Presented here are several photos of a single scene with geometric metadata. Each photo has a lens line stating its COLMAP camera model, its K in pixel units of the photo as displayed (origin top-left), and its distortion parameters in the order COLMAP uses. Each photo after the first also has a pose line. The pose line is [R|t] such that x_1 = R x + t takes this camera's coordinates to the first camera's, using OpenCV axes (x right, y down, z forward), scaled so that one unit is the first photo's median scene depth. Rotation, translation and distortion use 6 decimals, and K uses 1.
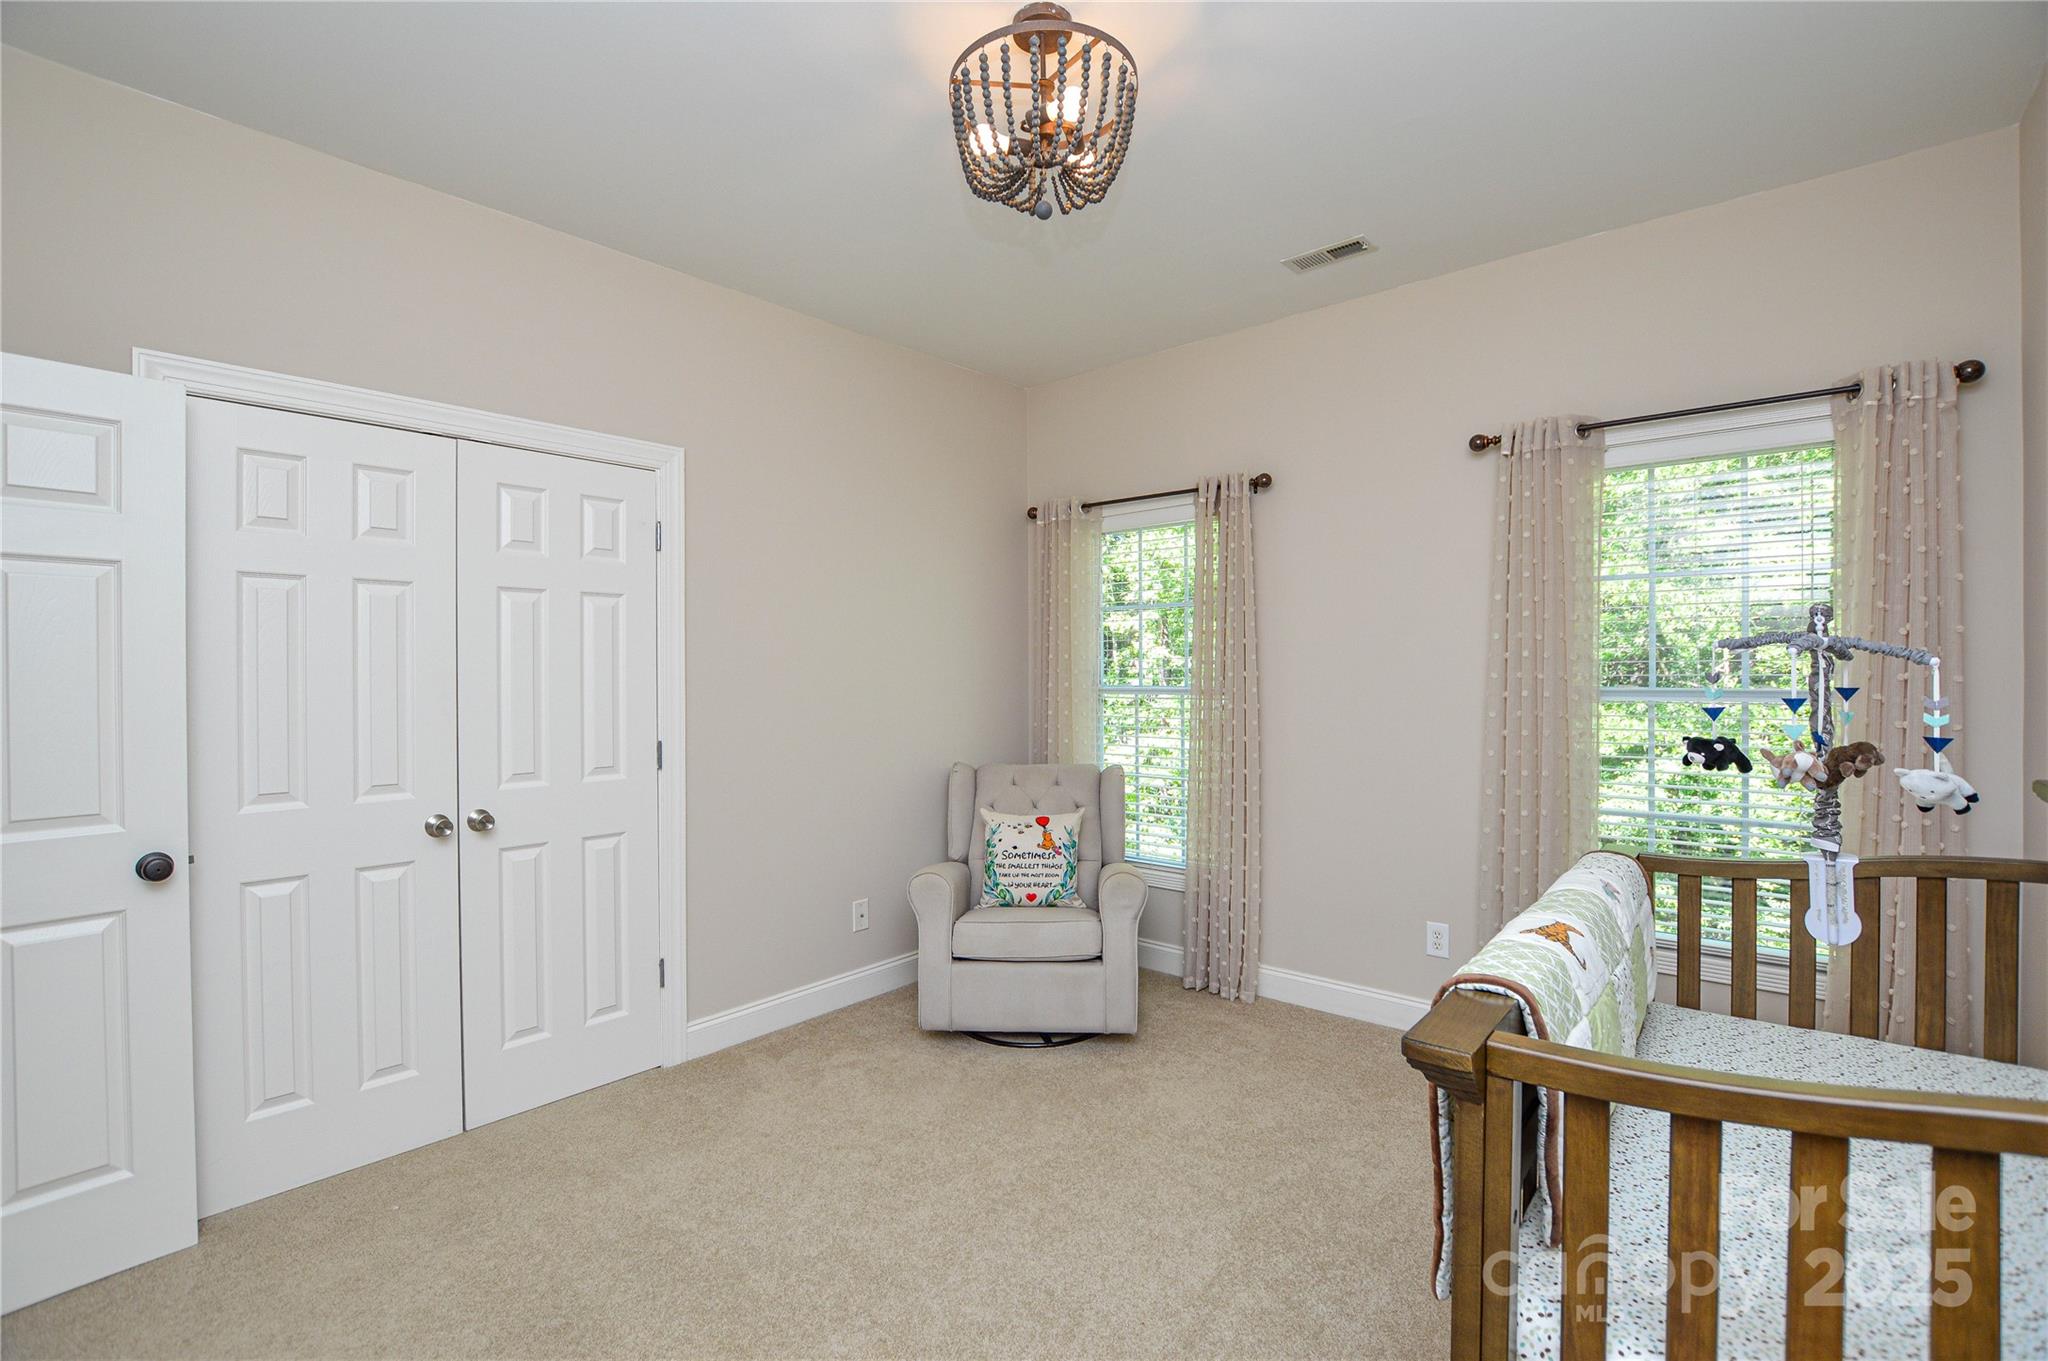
lens RADIAL K [[933.0, 0, 925.6], [0, 933.0, 679.8], [0, 0, 1]] dist [-0.034082, -0.000714]
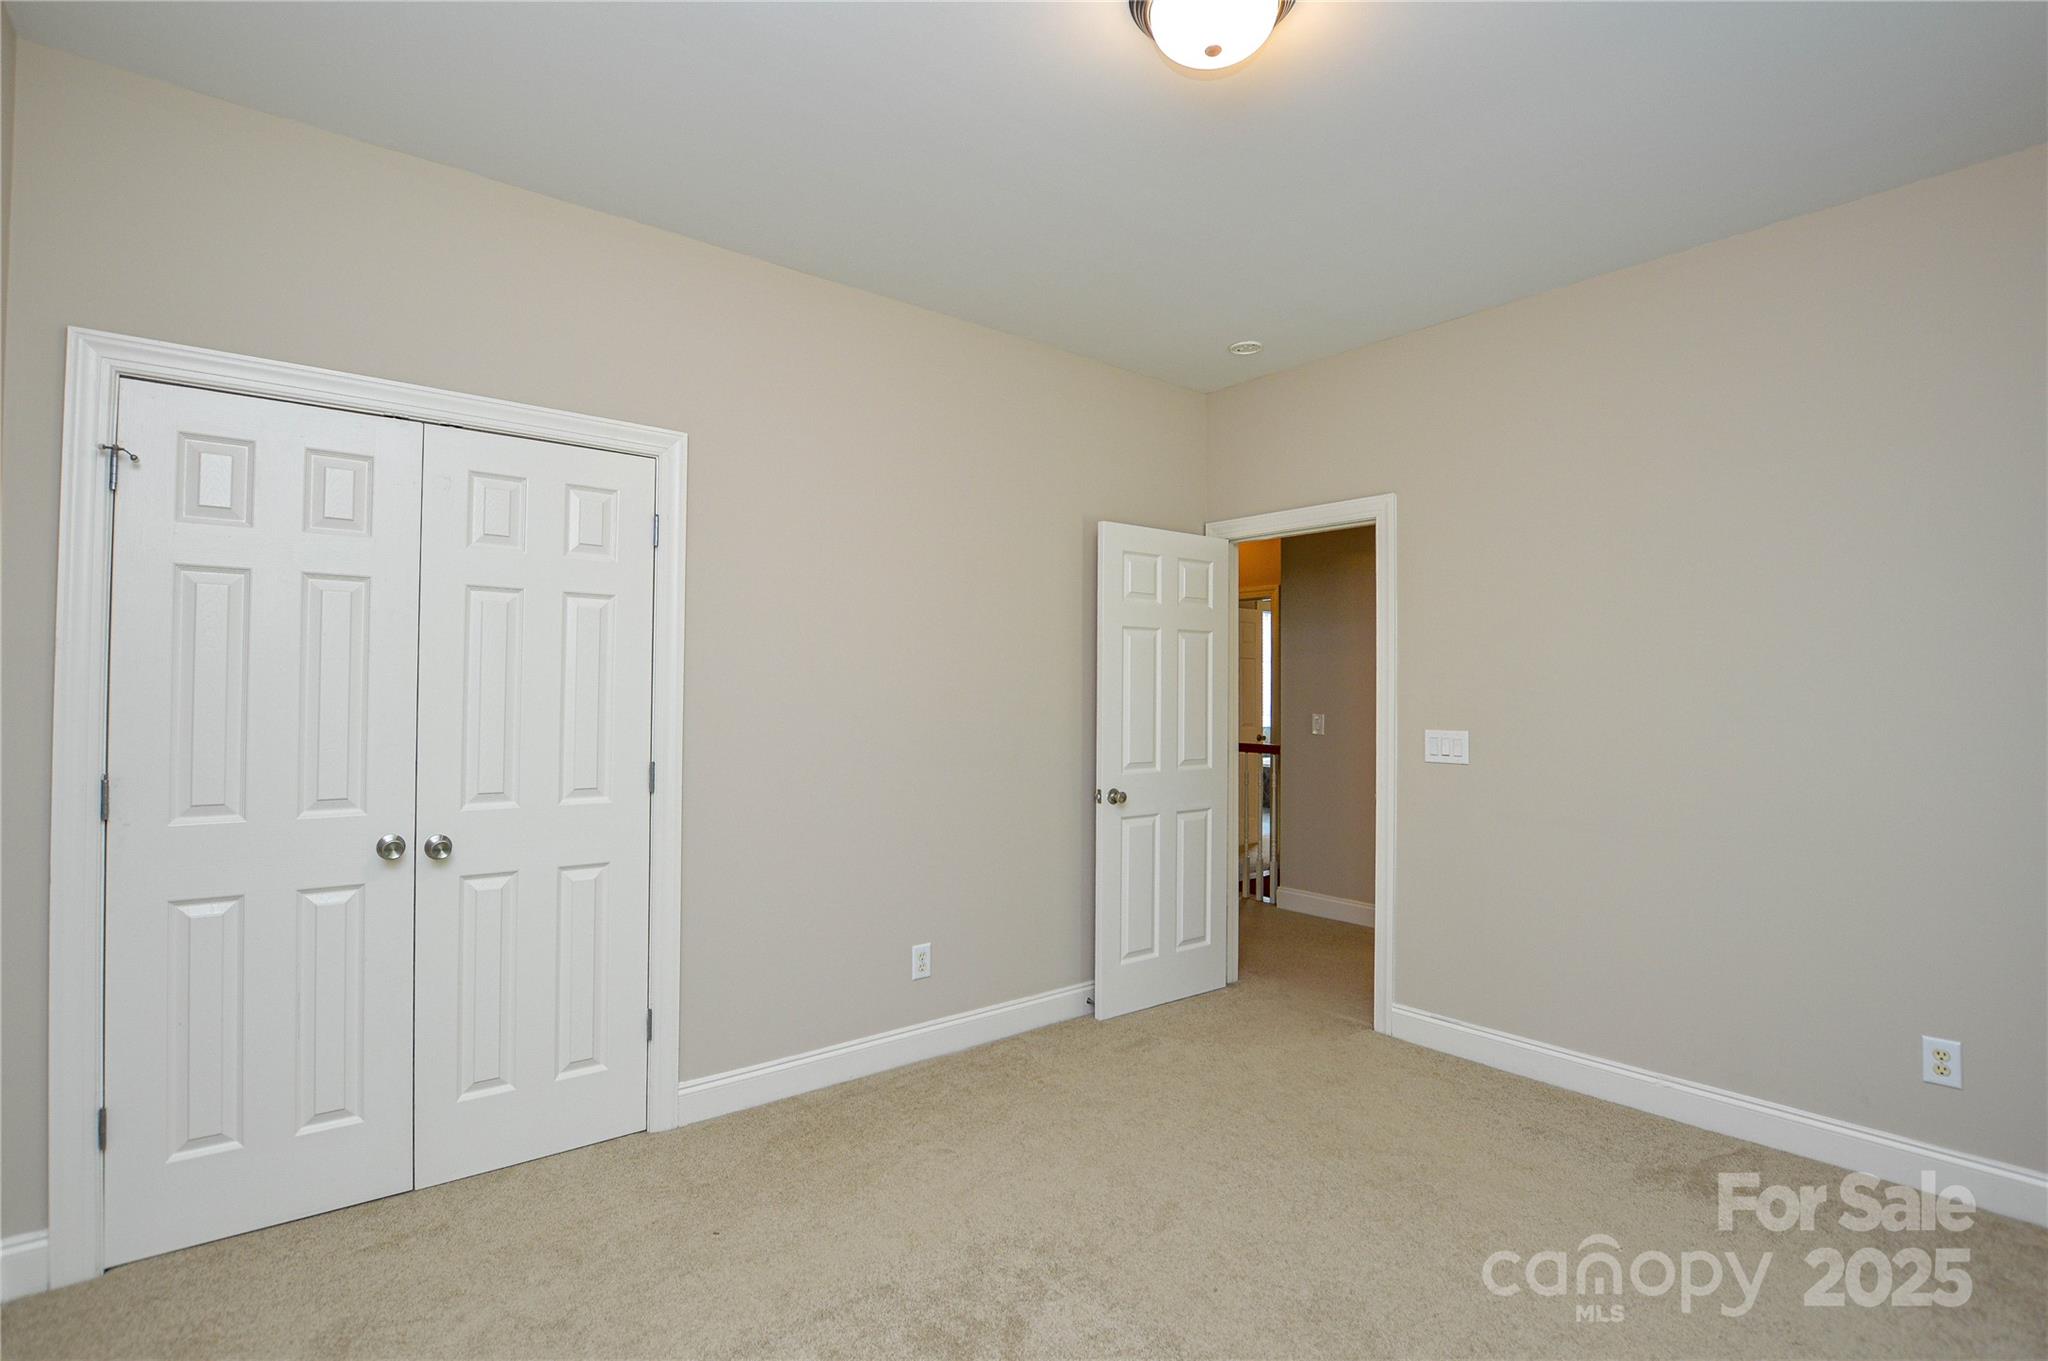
lens RADIAL K [[910.3, 0, 1019.4], [0, 910.3, 671.7], [0, 0, 1]] dist [-0.030910, -0.000187]
pose [[0.988658, 0.017234, -0.149192, 0.153385], [-0.021648, 0.999373, -0.028011, -0.002082], [0.148616, 0.030923, 0.988411, 0.159505]]
